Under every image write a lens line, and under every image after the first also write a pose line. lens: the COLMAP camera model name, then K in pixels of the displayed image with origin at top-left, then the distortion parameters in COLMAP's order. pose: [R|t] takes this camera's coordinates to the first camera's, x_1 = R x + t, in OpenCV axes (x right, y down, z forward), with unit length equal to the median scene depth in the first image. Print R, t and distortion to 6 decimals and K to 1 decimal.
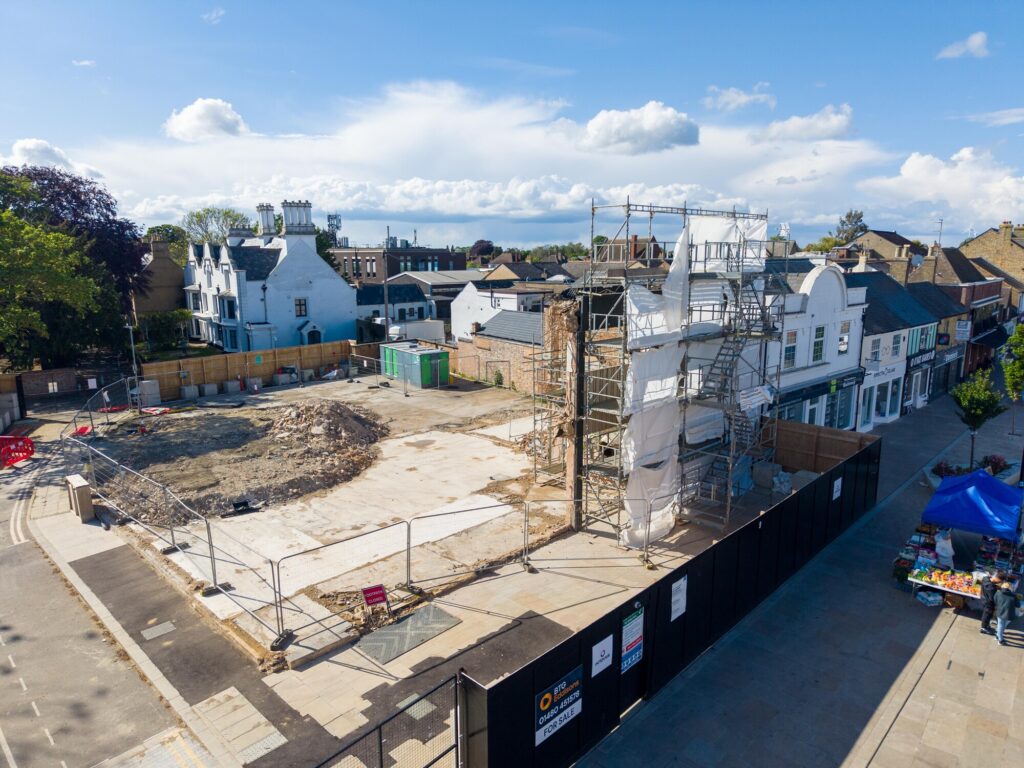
lens RADIAL K [[678.4, 0, 514.0], [0, 678.4, 386.6], [0, 0, 1]] dist [0.036058, -0.038115]
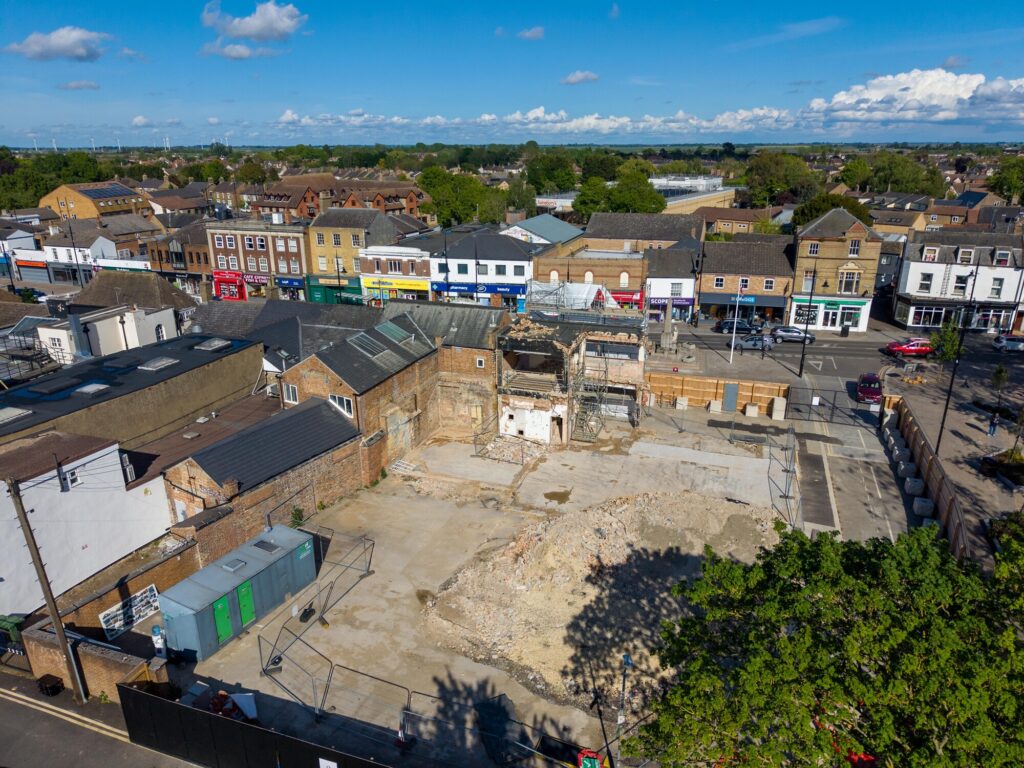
lens RADIAL K [[678.4, 0, 517.7], [0, 678.4, 386.8], [0, 0, 1]] dist [0.036058, -0.038115]
pose [[-0.431332, -0.291345, 0.853857, -1.296970], [0.180149, 0.899550, 0.397939, -0.703487], [-0.884025, 0.325465, -0.335519, 1.677293]]
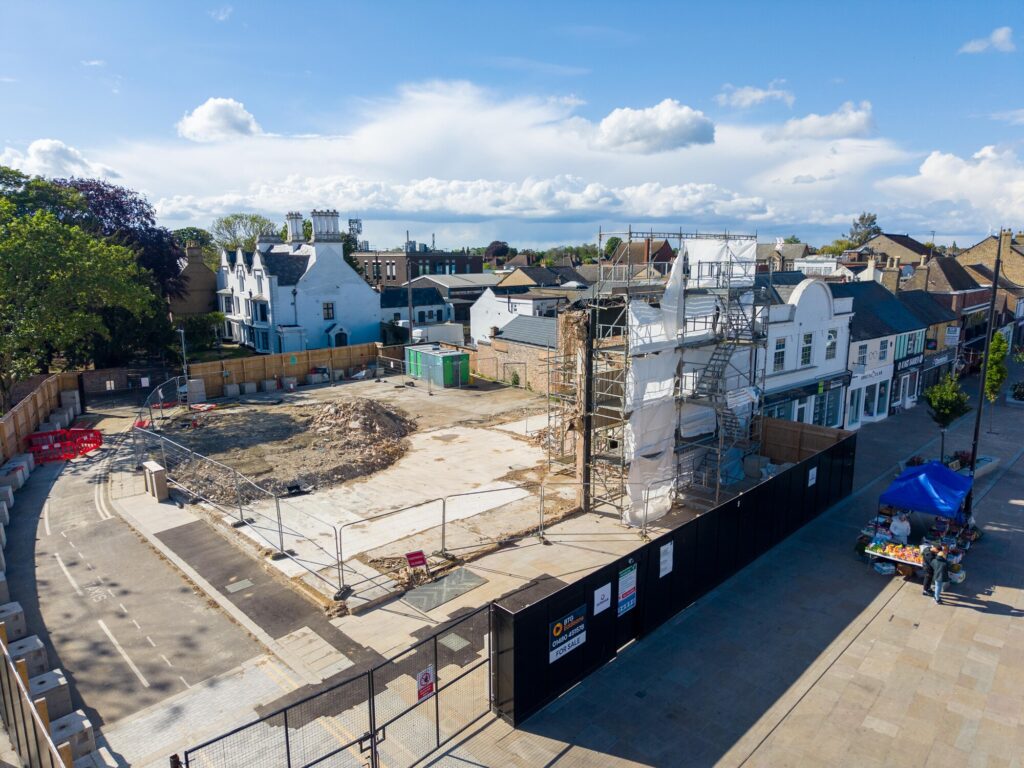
lens RADIAL K [[678.4, 0, 513.5], [0, 678.4, 386.6], [0, 0, 1]] dist [0.036058, -0.038115]
pose [[0.999776, 0.004733, -0.020650, -0.005470], [-0.004725, 0.999989, 0.000444, -0.000335], [0.020652, -0.000346, 0.999787, -0.126742]]
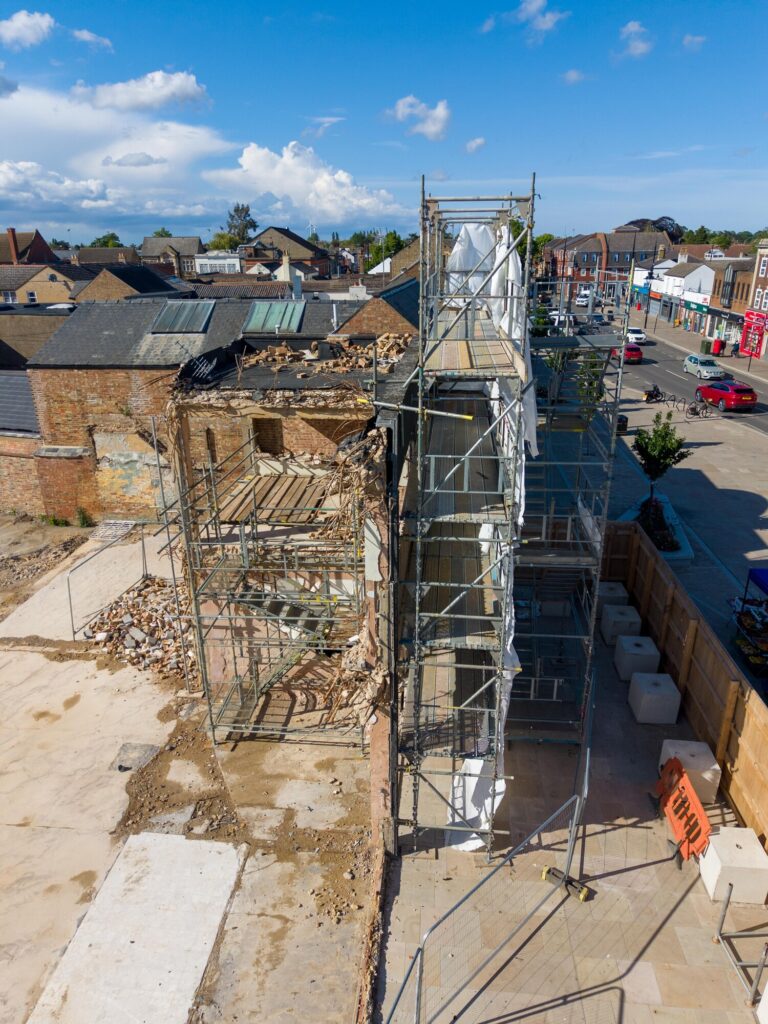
lens RADIAL K [[678.4, 0, 391.5], [0, 678.4, 509.1], [0, 0, 1]] dist [0.036058, -0.038115]
pose [[0.772418, -0.229861, 0.592059, -0.133279], [0.124030, 0.968853, 0.214335, -0.131609], [-0.622886, -0.092123, 0.776870, 0.505779]]
